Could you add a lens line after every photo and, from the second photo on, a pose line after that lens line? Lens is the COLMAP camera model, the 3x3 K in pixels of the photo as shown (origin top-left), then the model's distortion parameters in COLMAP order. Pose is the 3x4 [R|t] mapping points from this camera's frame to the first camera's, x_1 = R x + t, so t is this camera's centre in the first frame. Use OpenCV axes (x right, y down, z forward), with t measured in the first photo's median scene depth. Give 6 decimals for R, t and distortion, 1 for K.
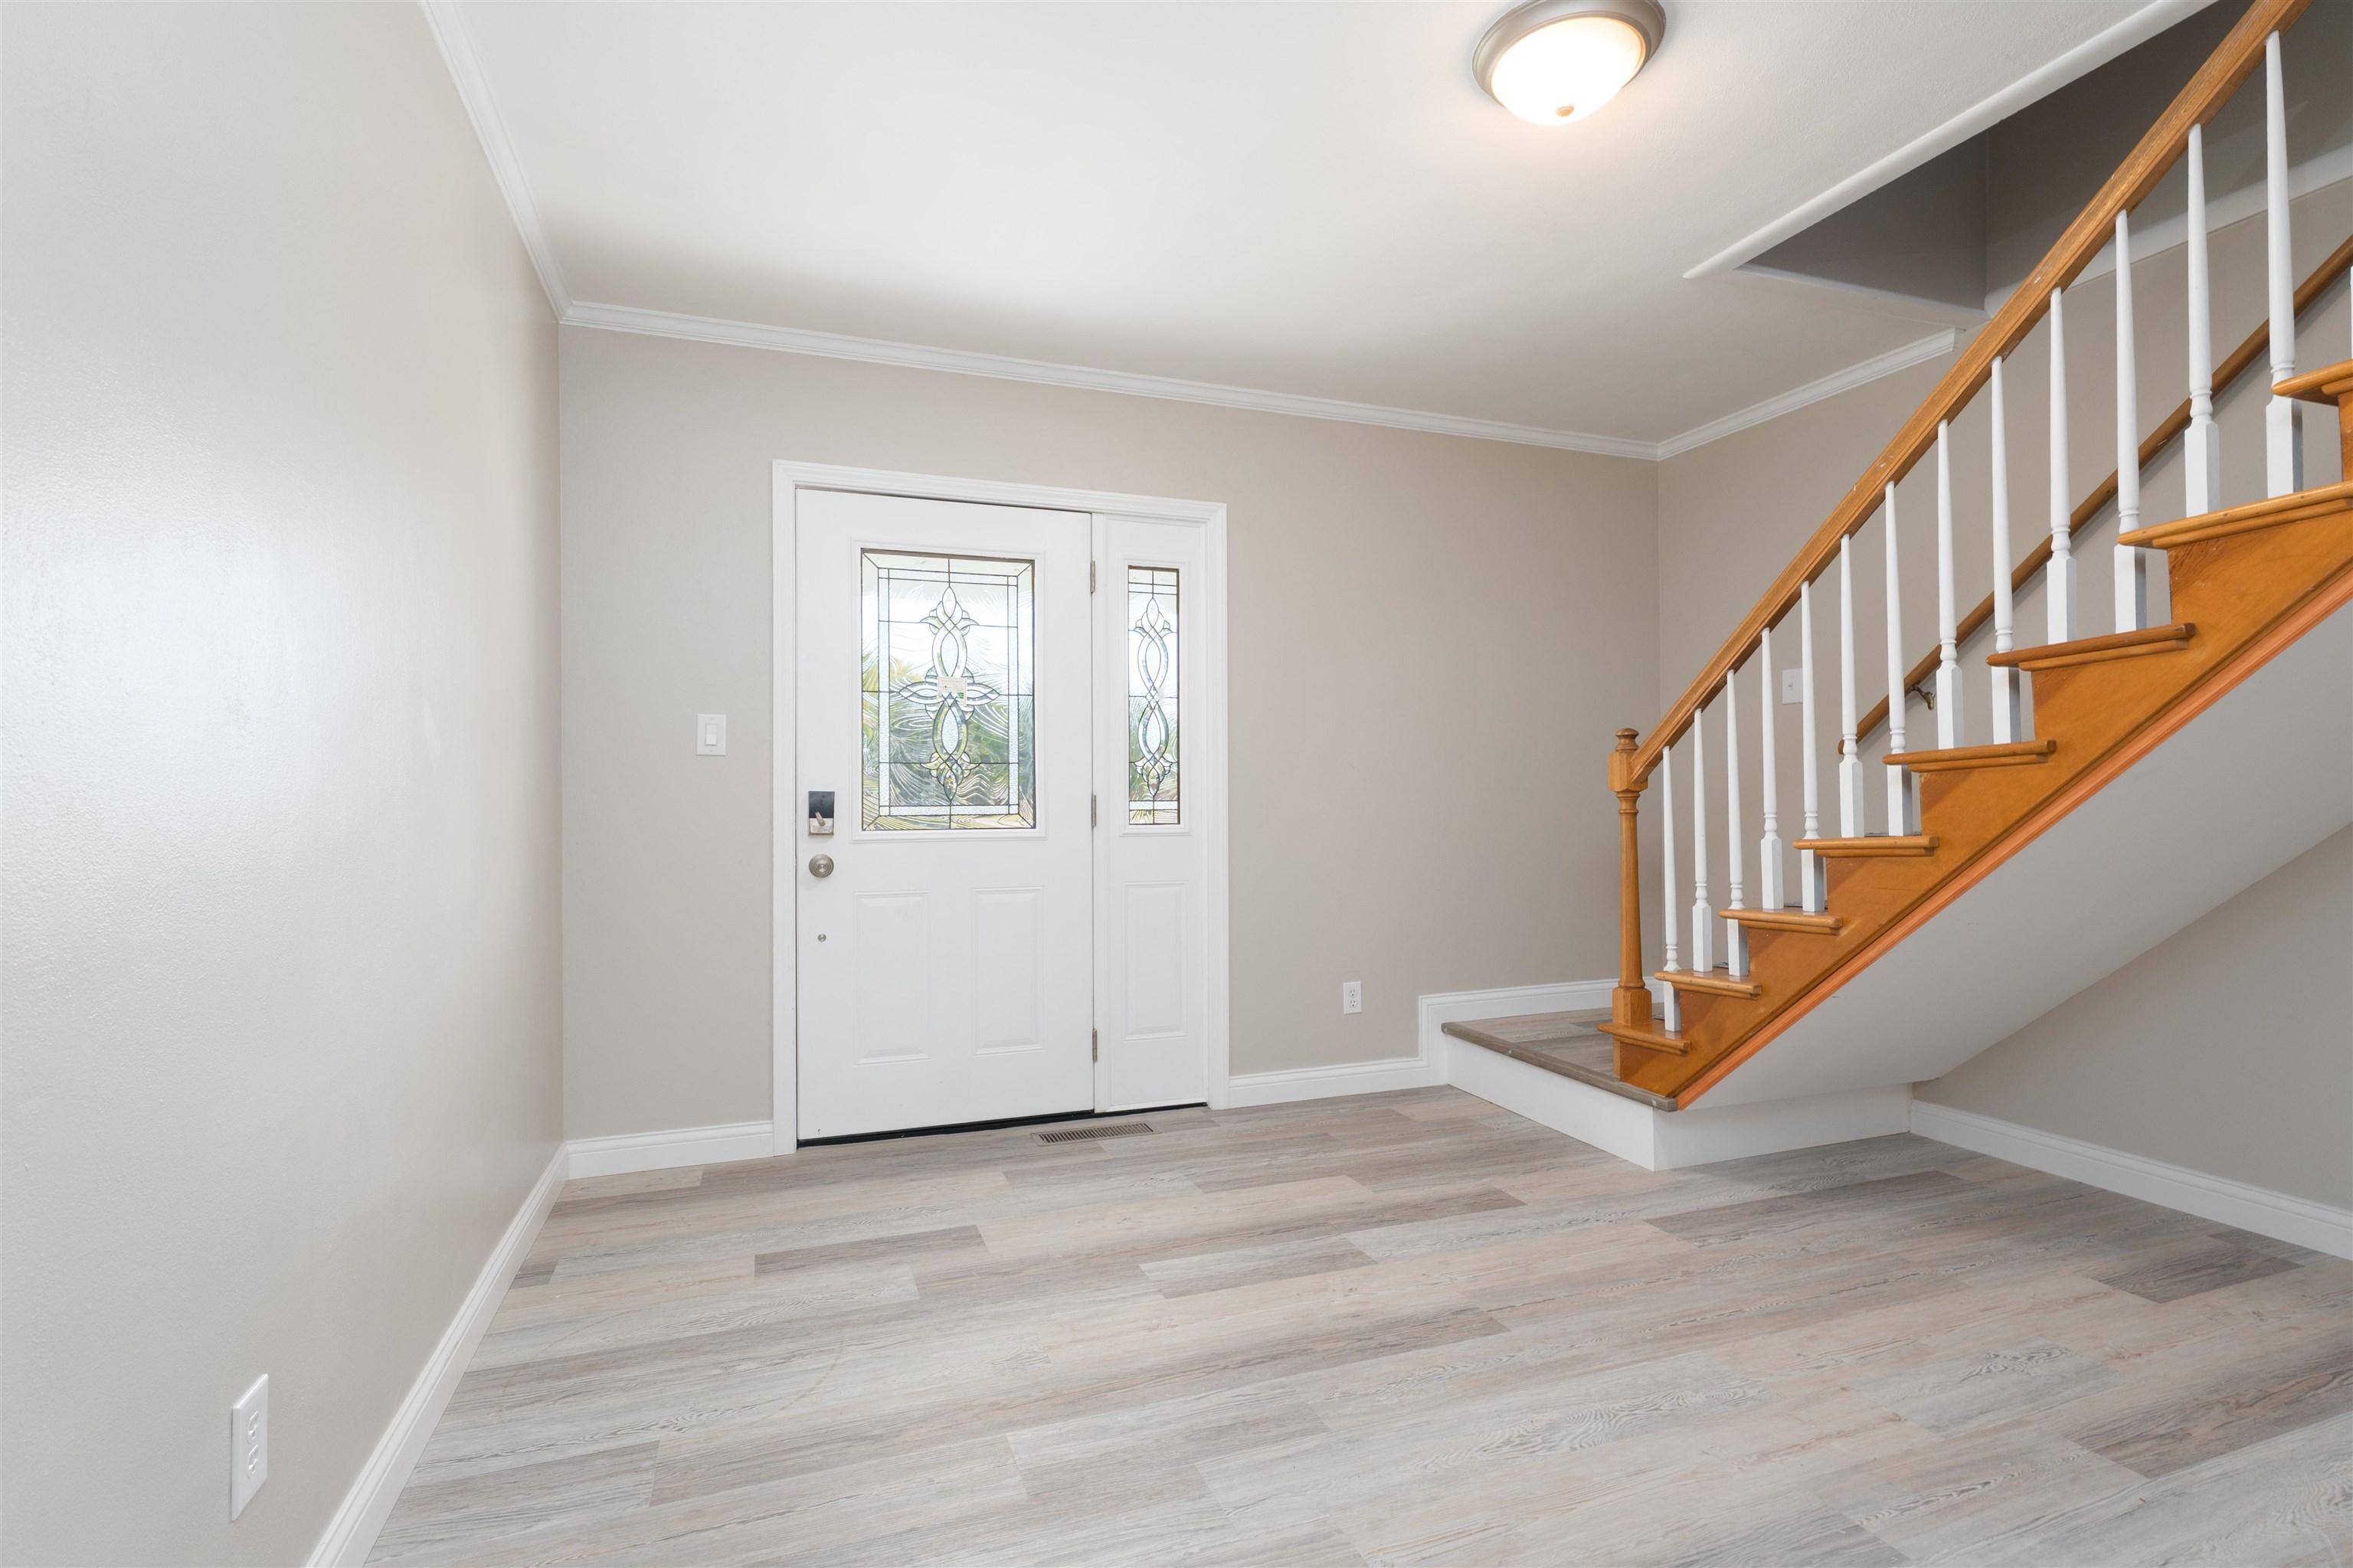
lens RADIAL K [[1097.3, 0, 1189.3], [0, 1097.3, 795.0], [0, 0, 1]] dist [-0.002674, -0.000125]
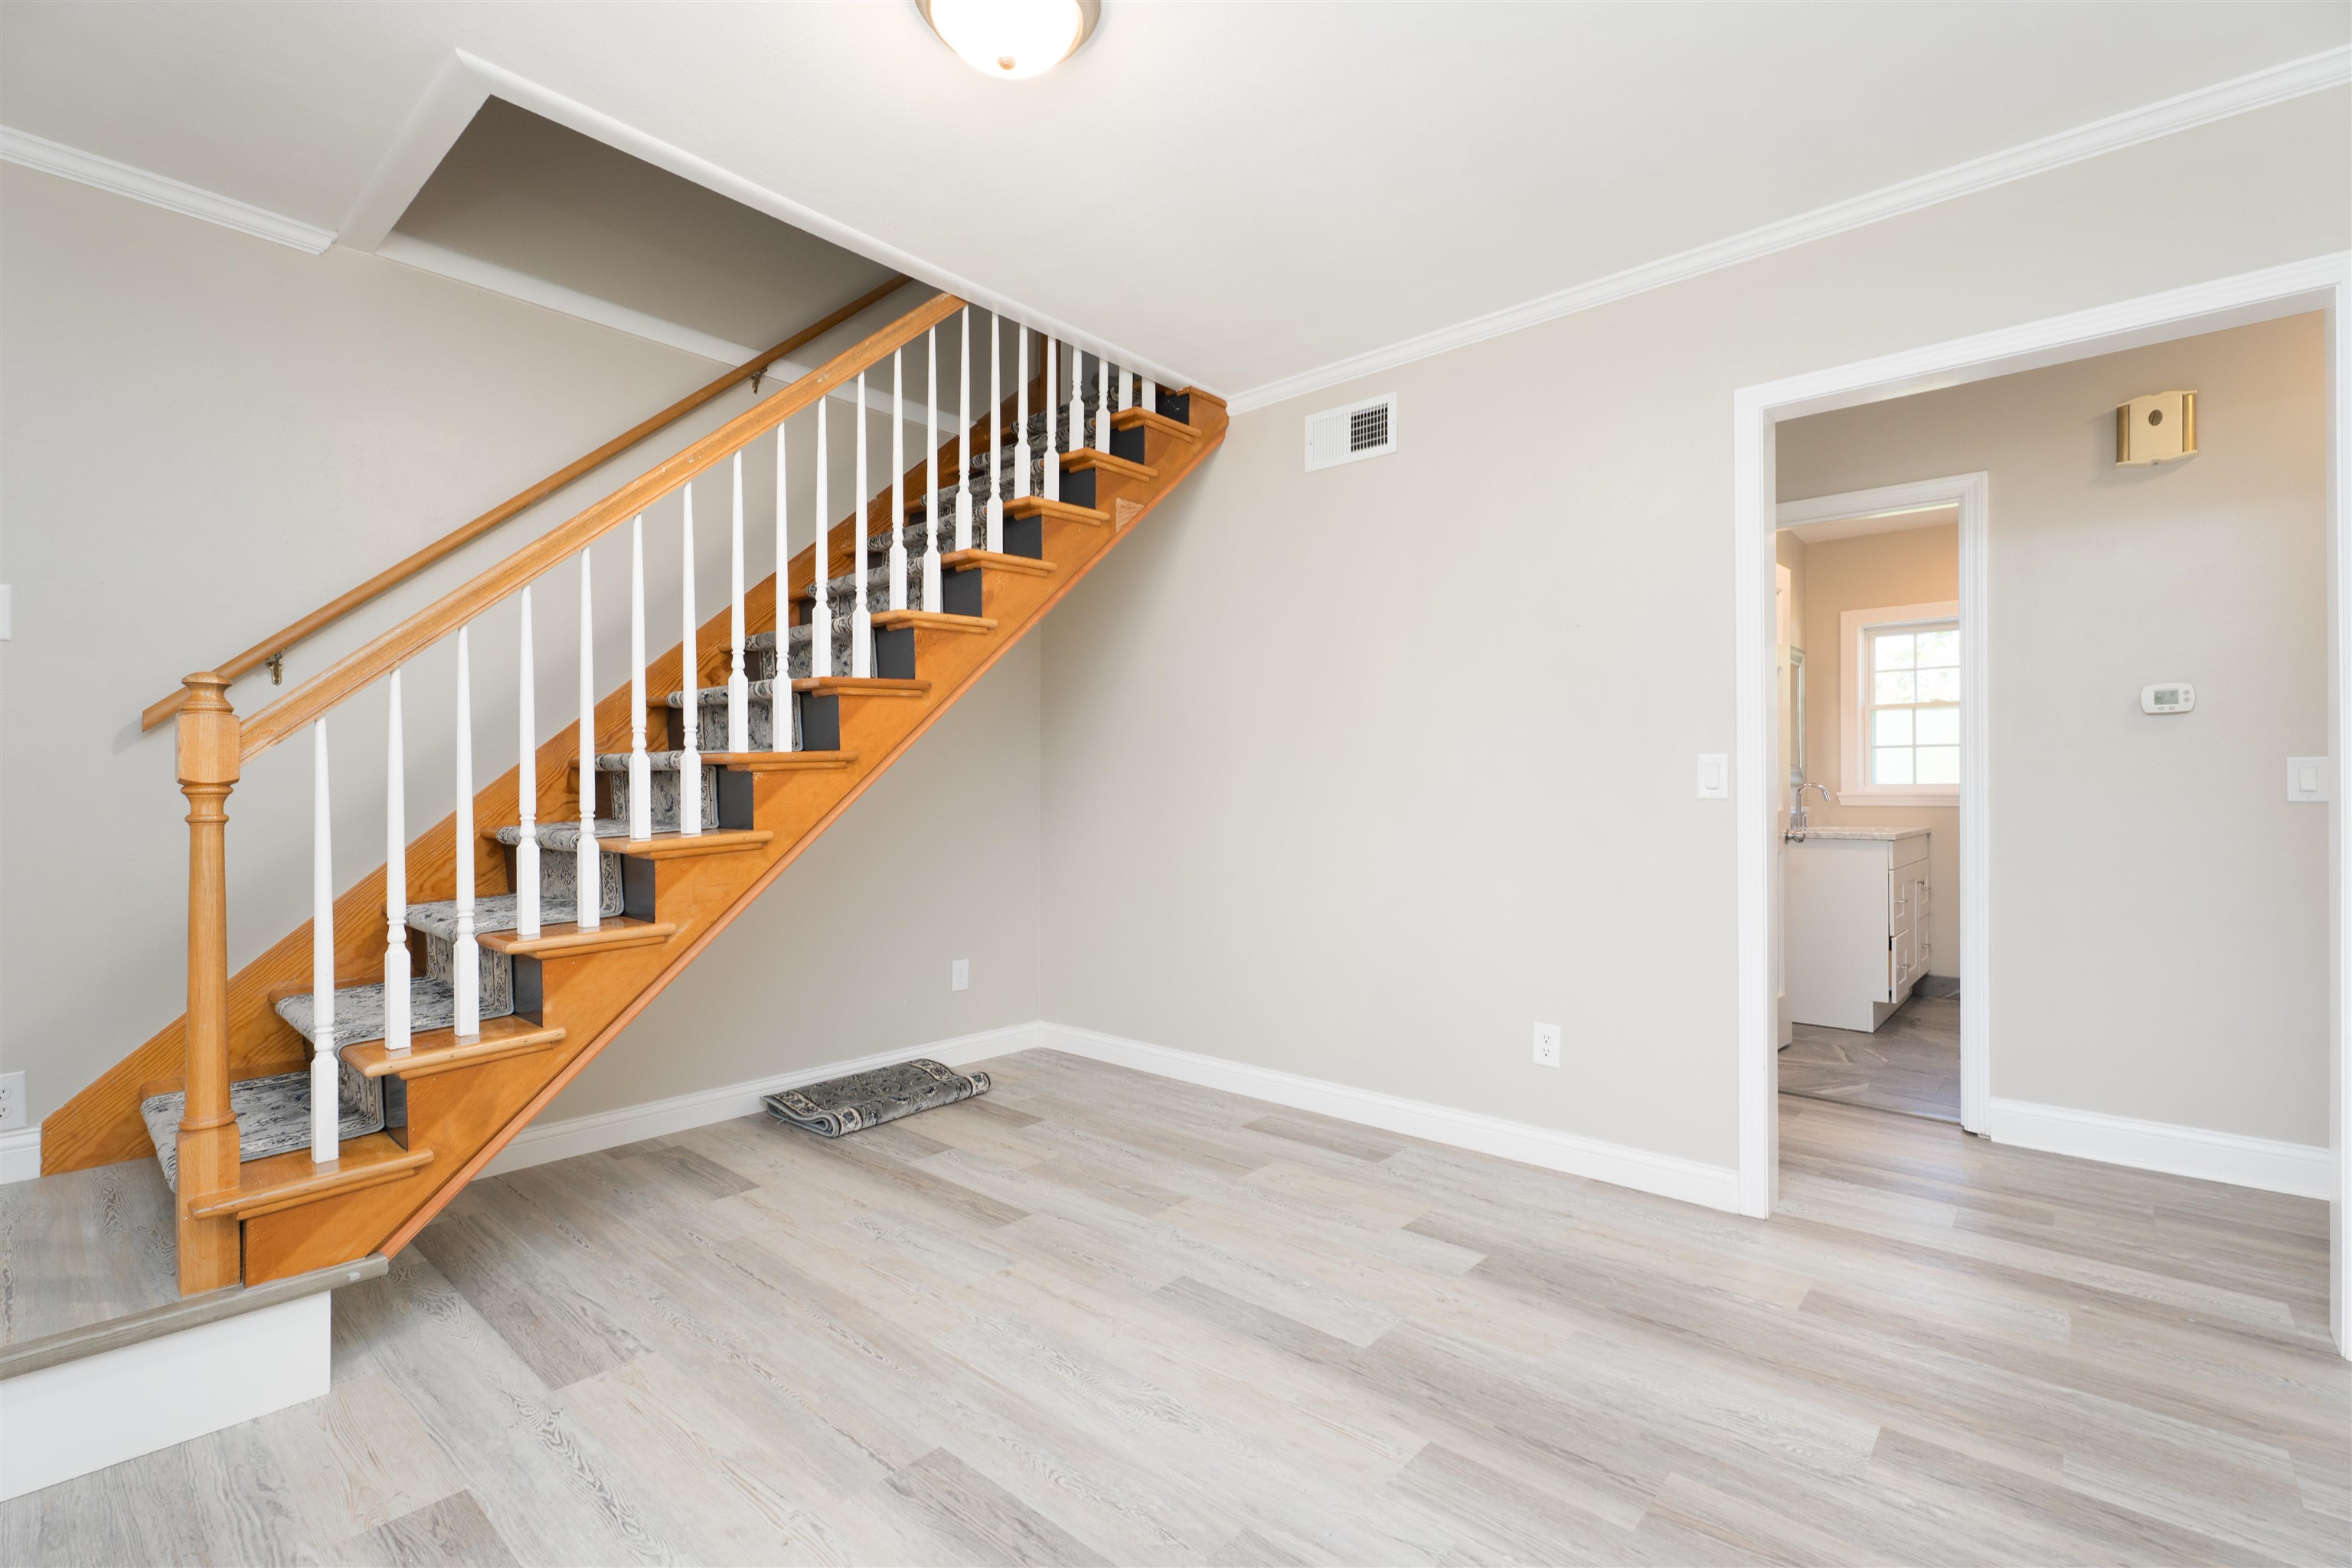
lens RADIAL K [[1096.8, 0, 1188.8], [0, 1096.8, 795.0], [0, 0, 1]] dist [-0.002674, -0.000125]
pose [[-0.493325, 0.002438, 0.869842, -0.469205], [-0.001593, 0.999992, -0.003706, 0.005577], [-0.869844, -0.003214, -0.493317, 1.147281]]
